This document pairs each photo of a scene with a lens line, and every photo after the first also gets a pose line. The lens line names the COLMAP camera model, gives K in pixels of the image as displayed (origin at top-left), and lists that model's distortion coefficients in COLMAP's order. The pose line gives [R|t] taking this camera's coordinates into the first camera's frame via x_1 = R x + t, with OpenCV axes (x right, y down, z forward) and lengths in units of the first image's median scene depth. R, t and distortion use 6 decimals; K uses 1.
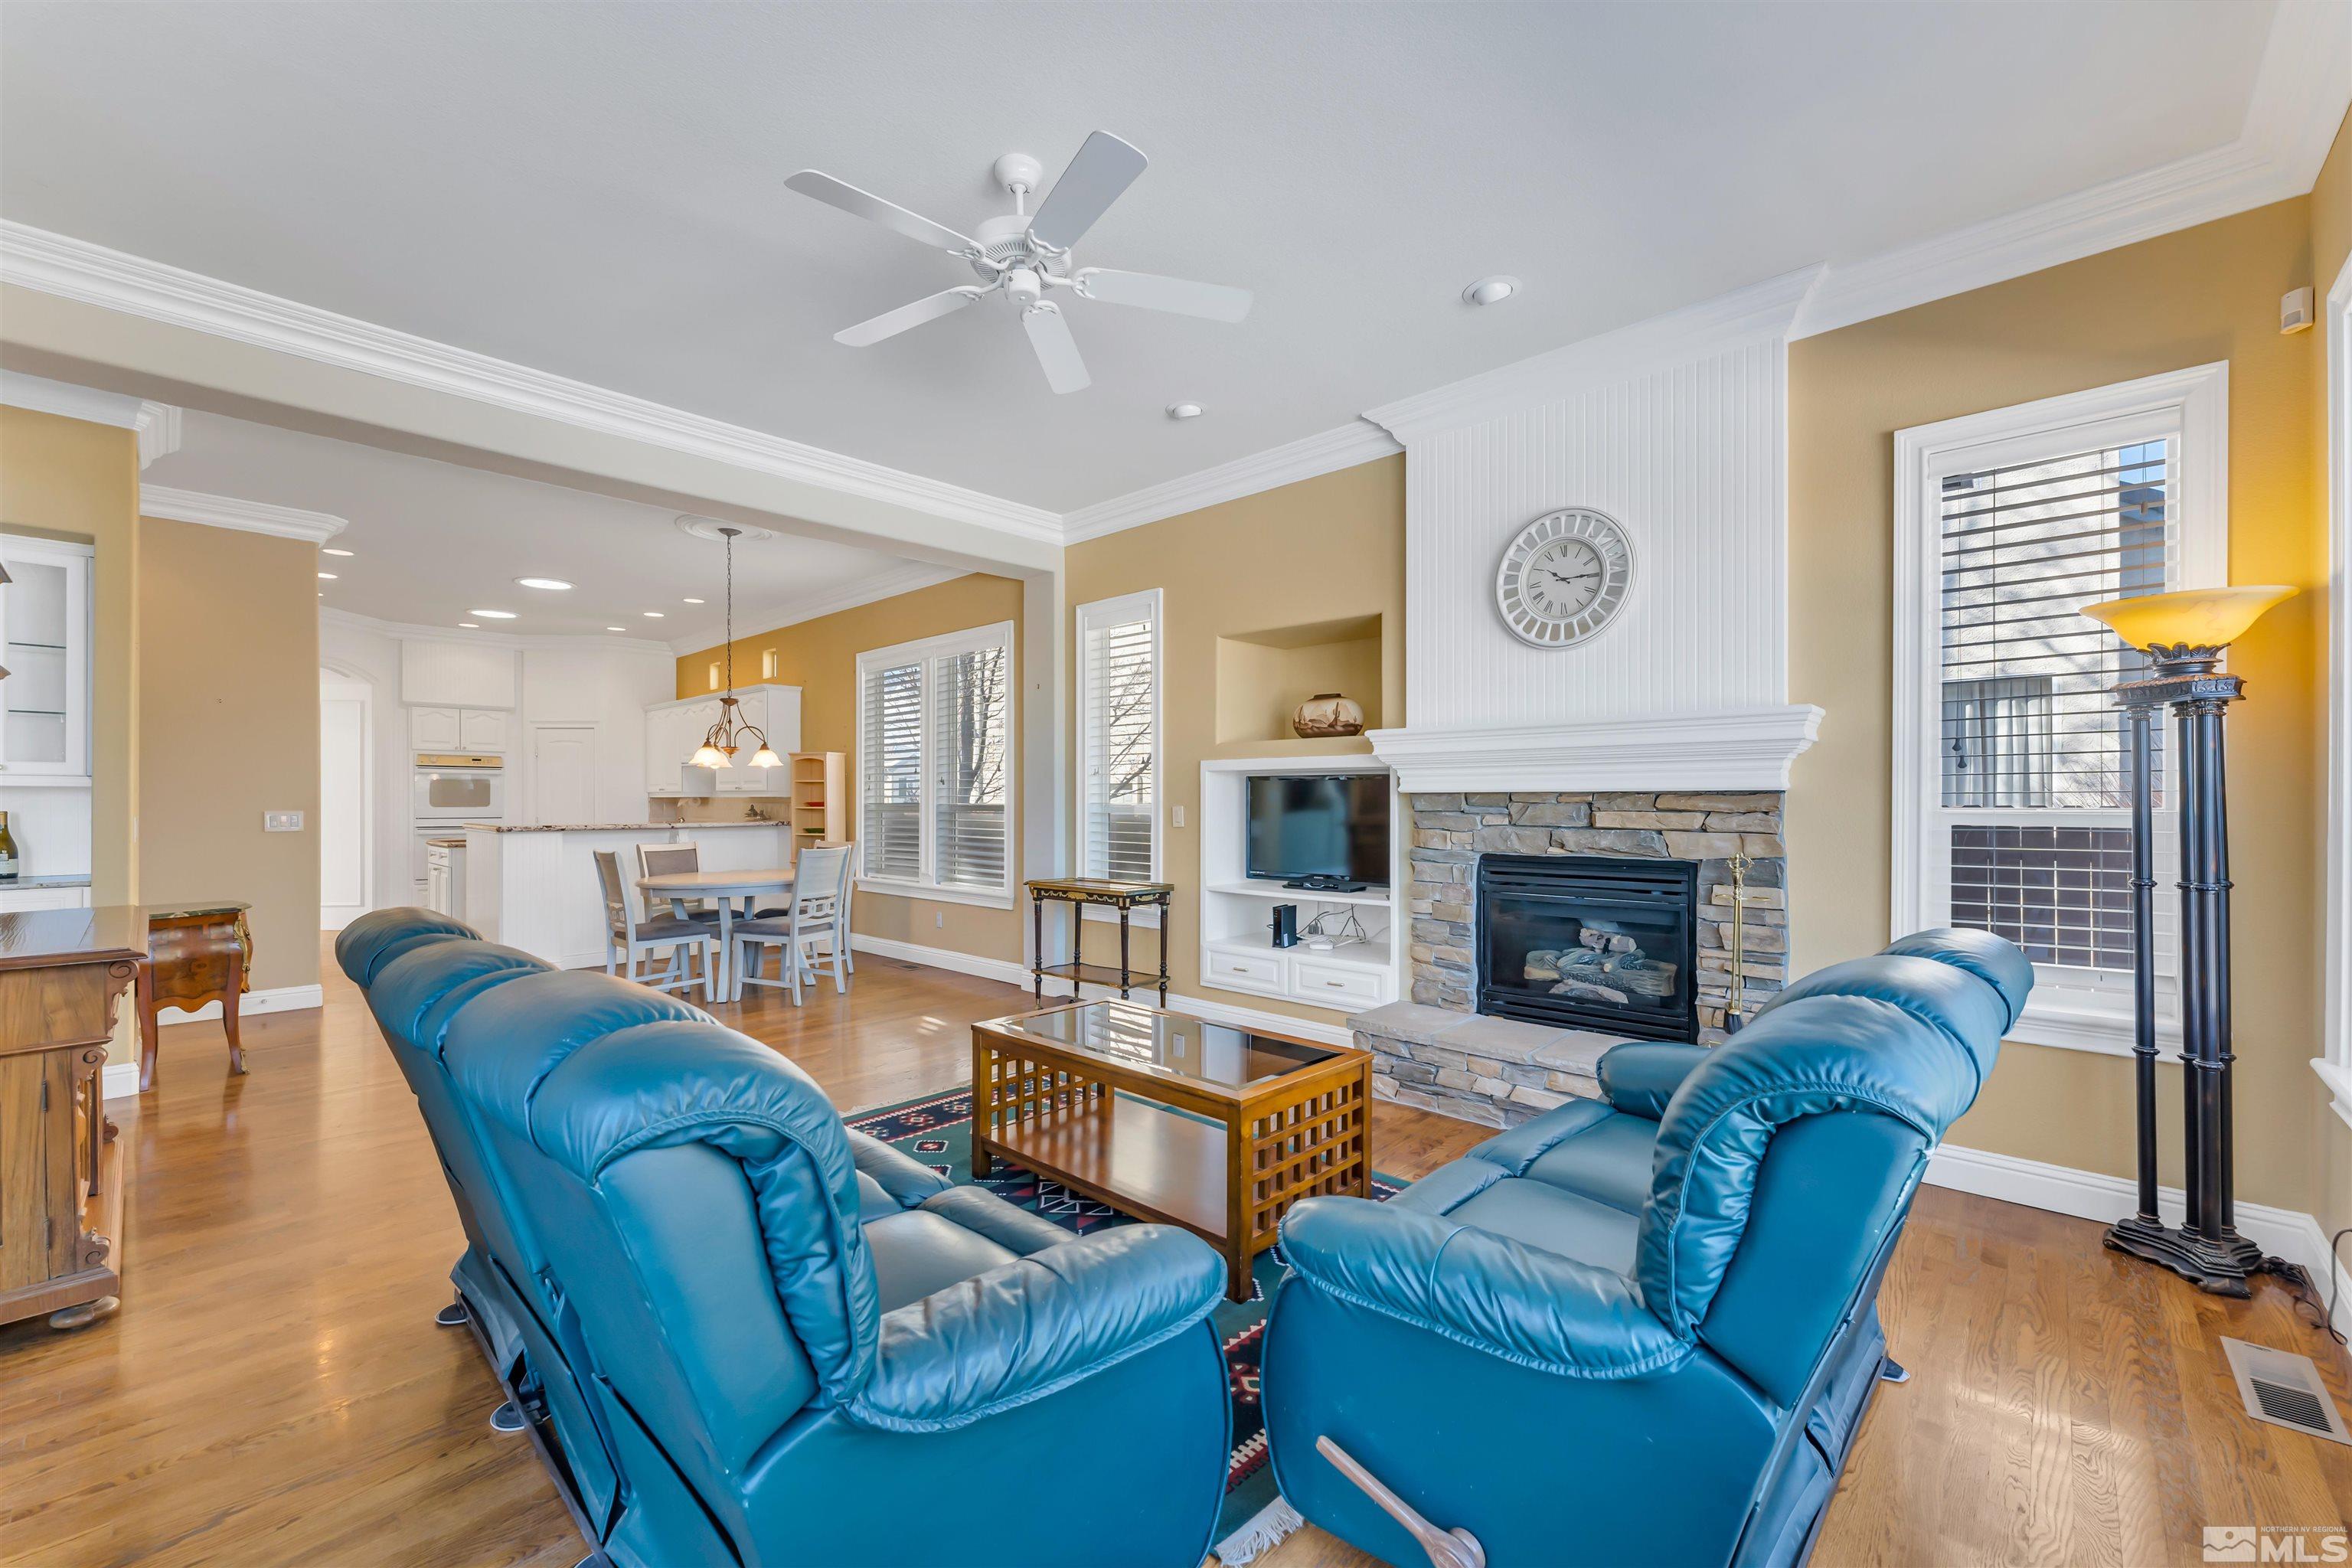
lens RADIAL K [[943.9, 0, 1163.5], [0, 943.9, 789.9], [0, 0, 1]] dist [-0.004194, -0.000151]
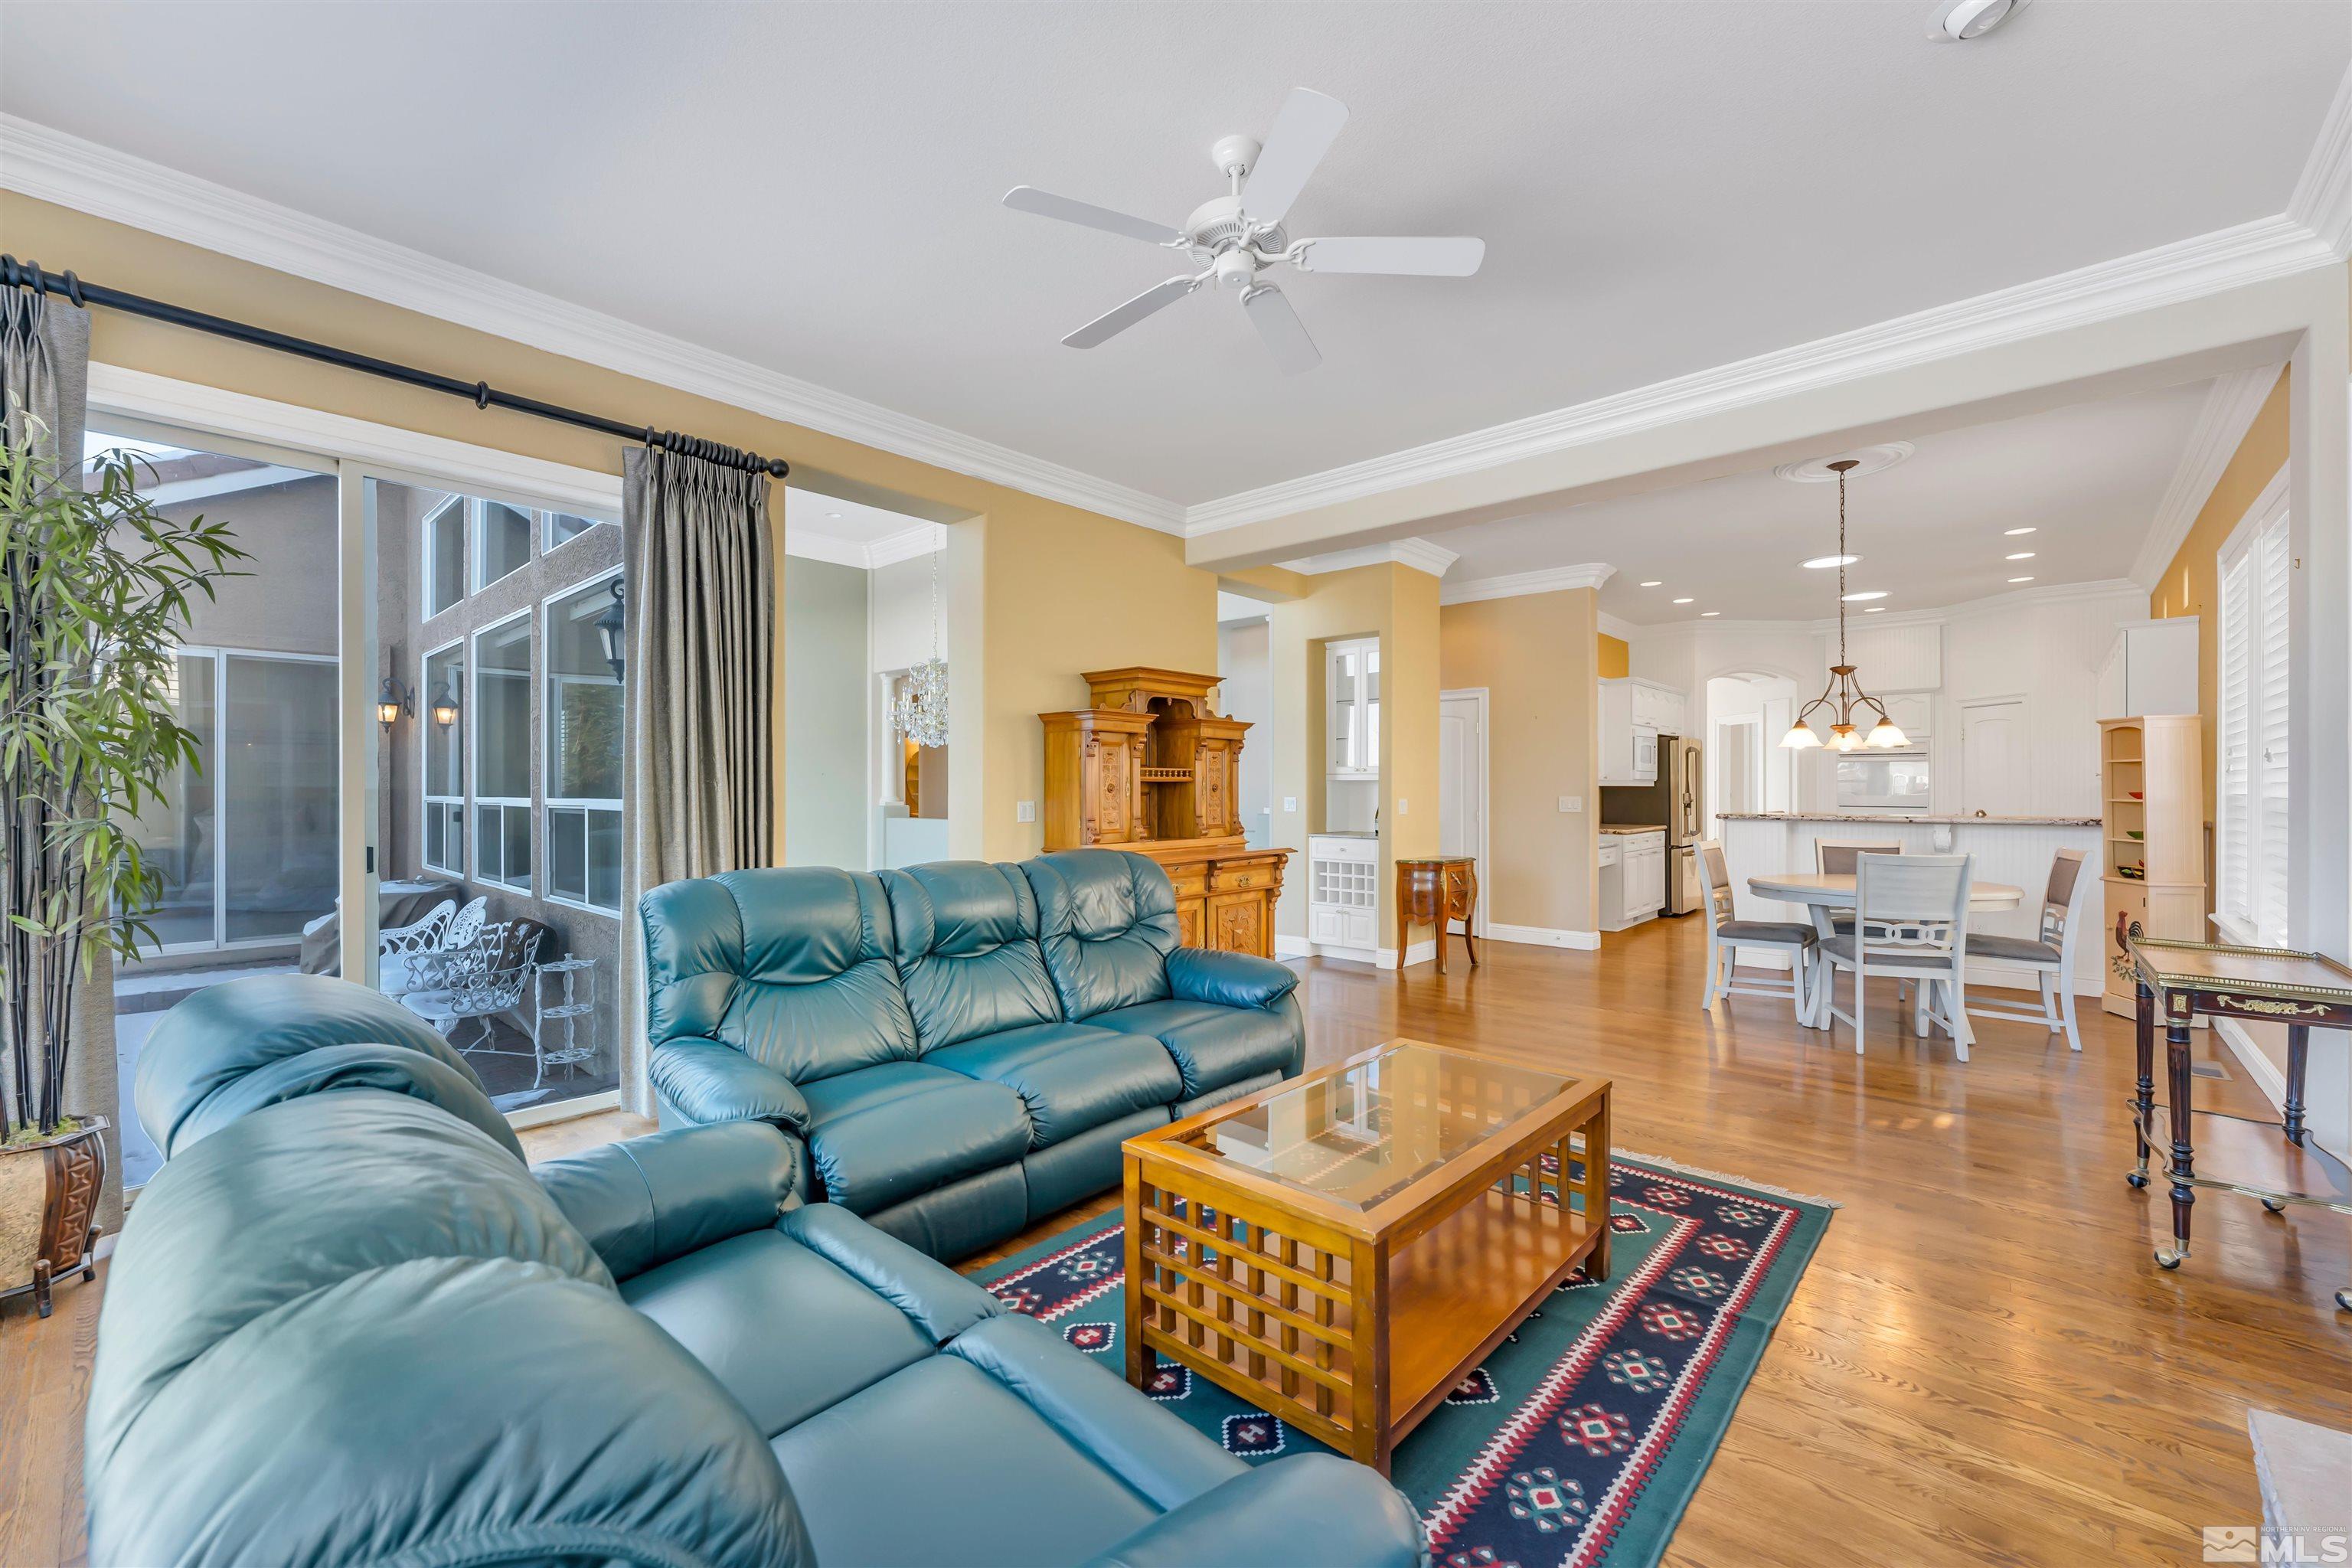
lens RADIAL K [[943.9, 0, 1169.7], [0, 943.9, 780.1], [0, 0, 1]] dist [-0.004194, -0.000151]
pose [[0.010777, -0.007163, -0.999916, 0.517030], [0.010465, 0.999920, -0.007051, 0.003584], [0.999887, -0.010388, 0.010852, 0.572759]]
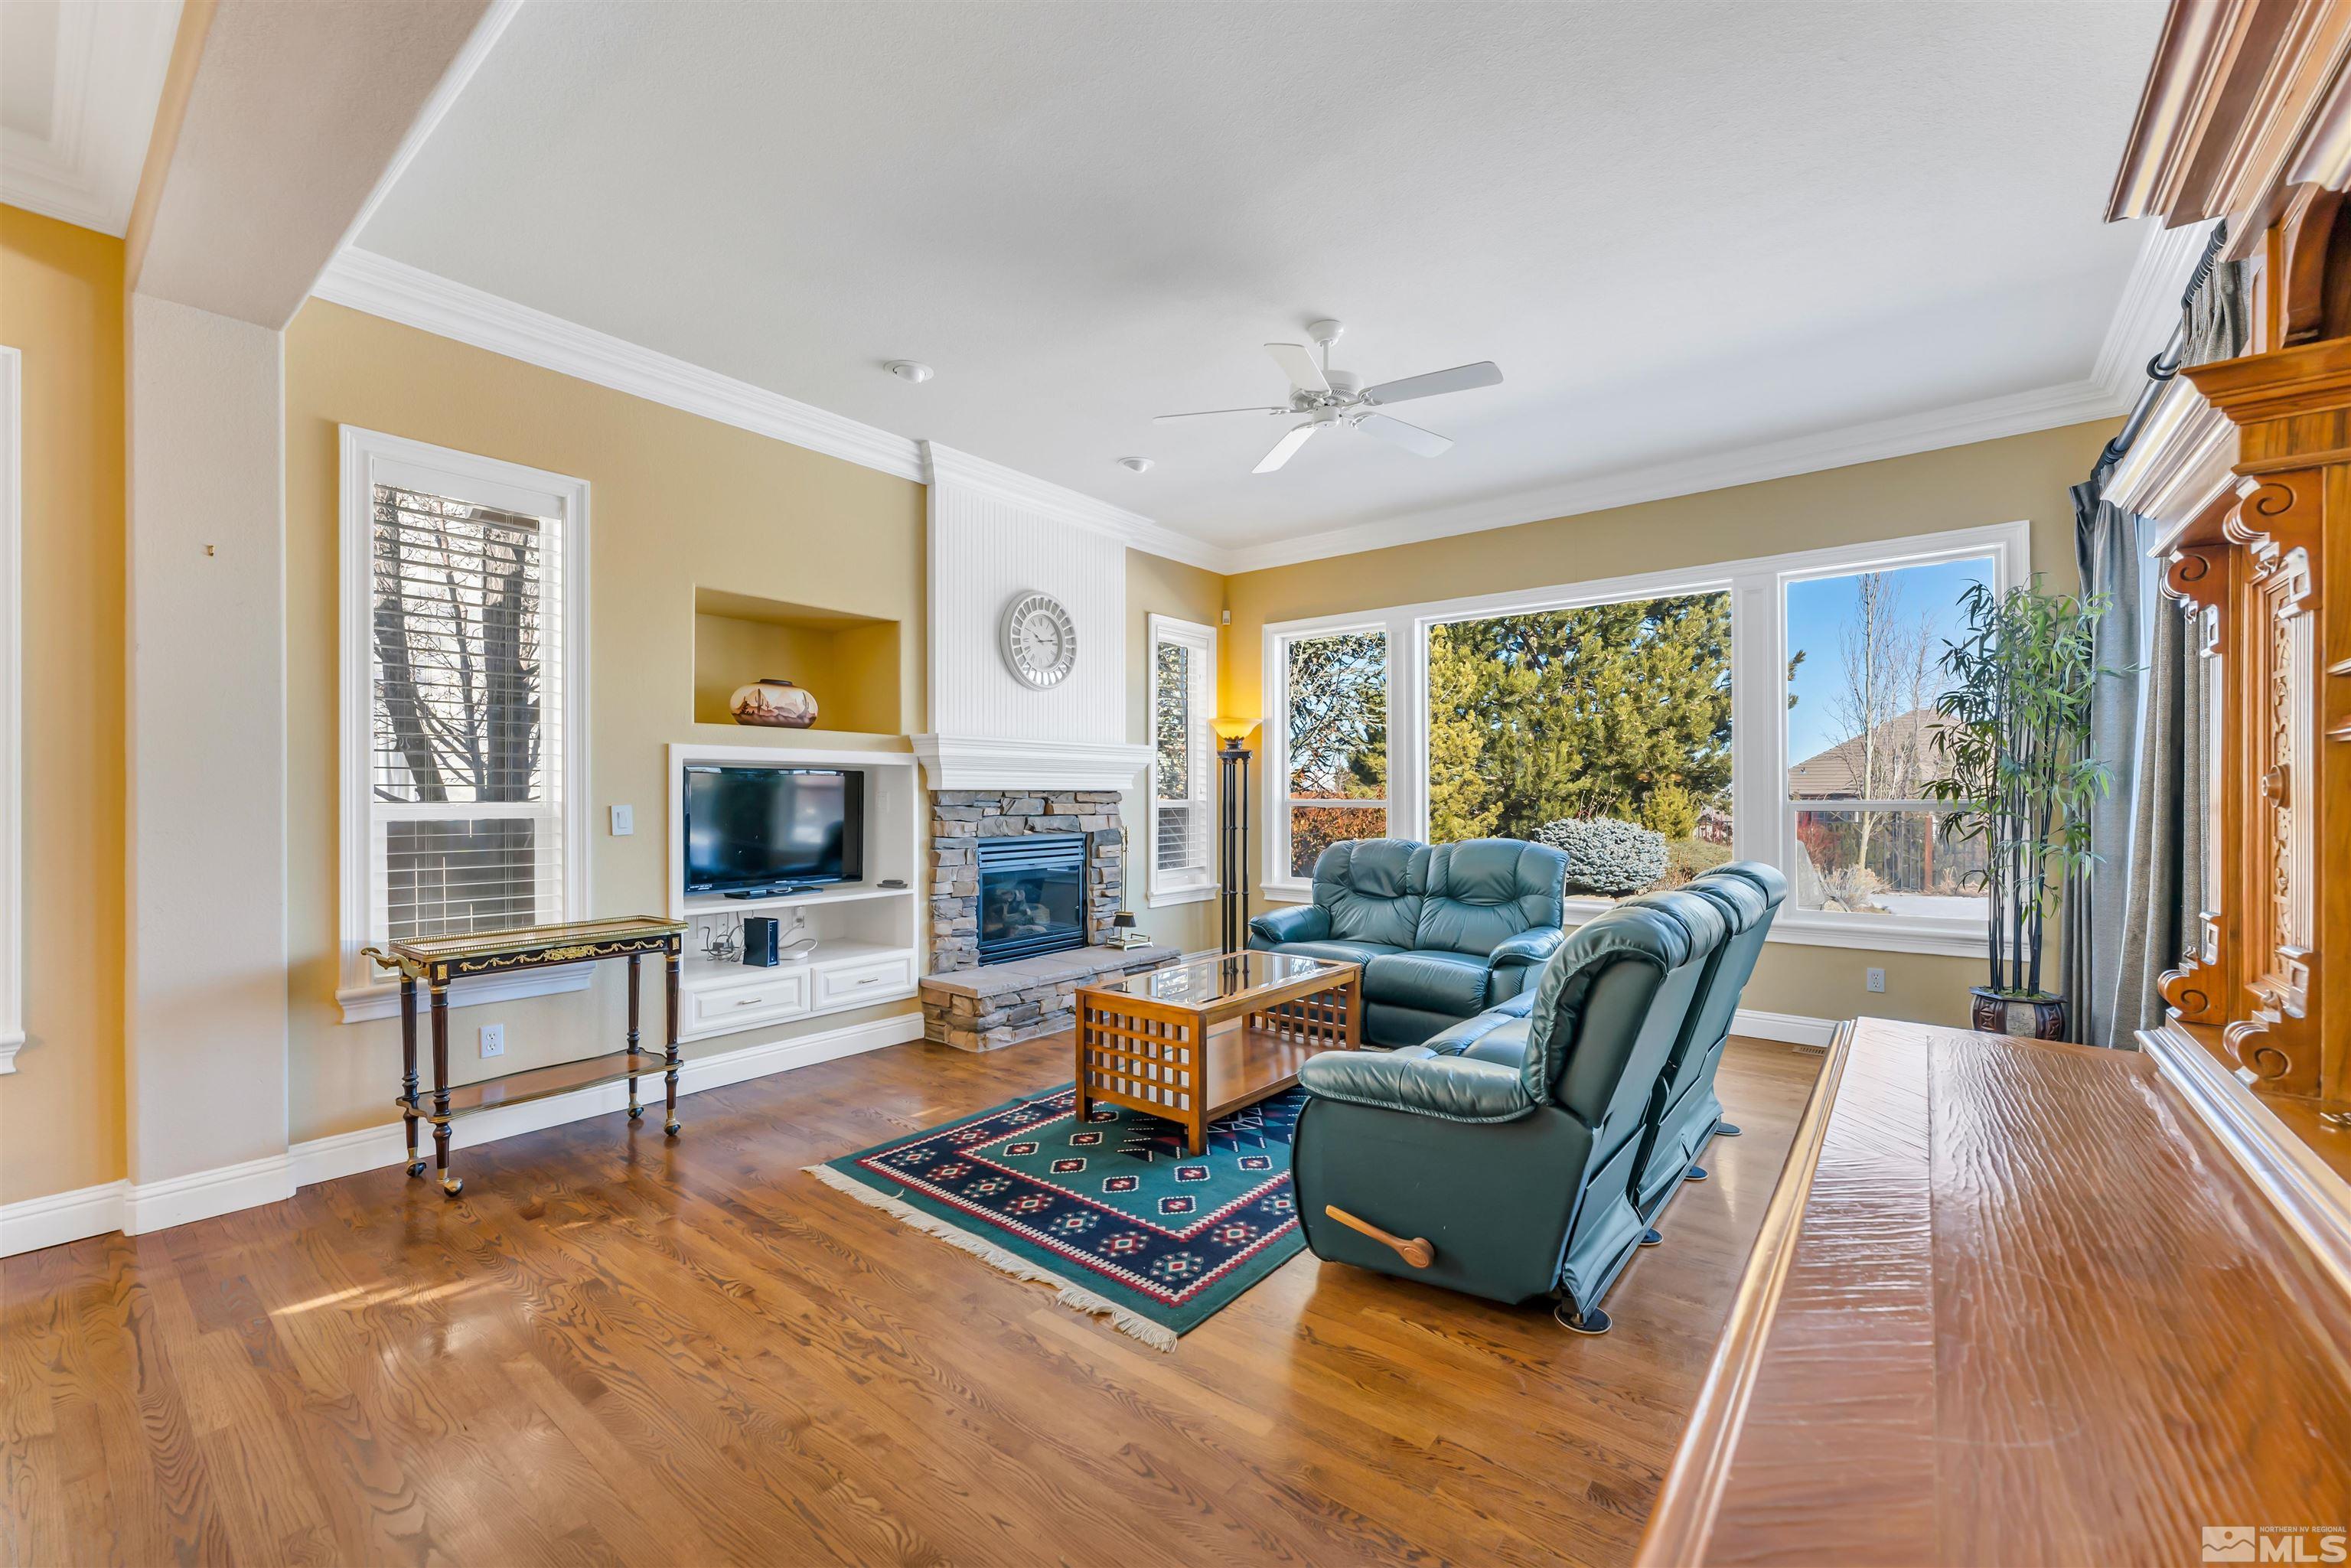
lens RADIAL K [[943.4, 0, 1171.7], [0, 943.4, 790.8], [0, 0, 1]] dist [-0.004194, -0.000151]
pose [[-0.078494, 0.011517, 0.996848, -0.912487], [-0.002170, 0.999929, -0.011723, 0.017364], [-0.996912, -0.003083, -0.078464, 0.825387]]
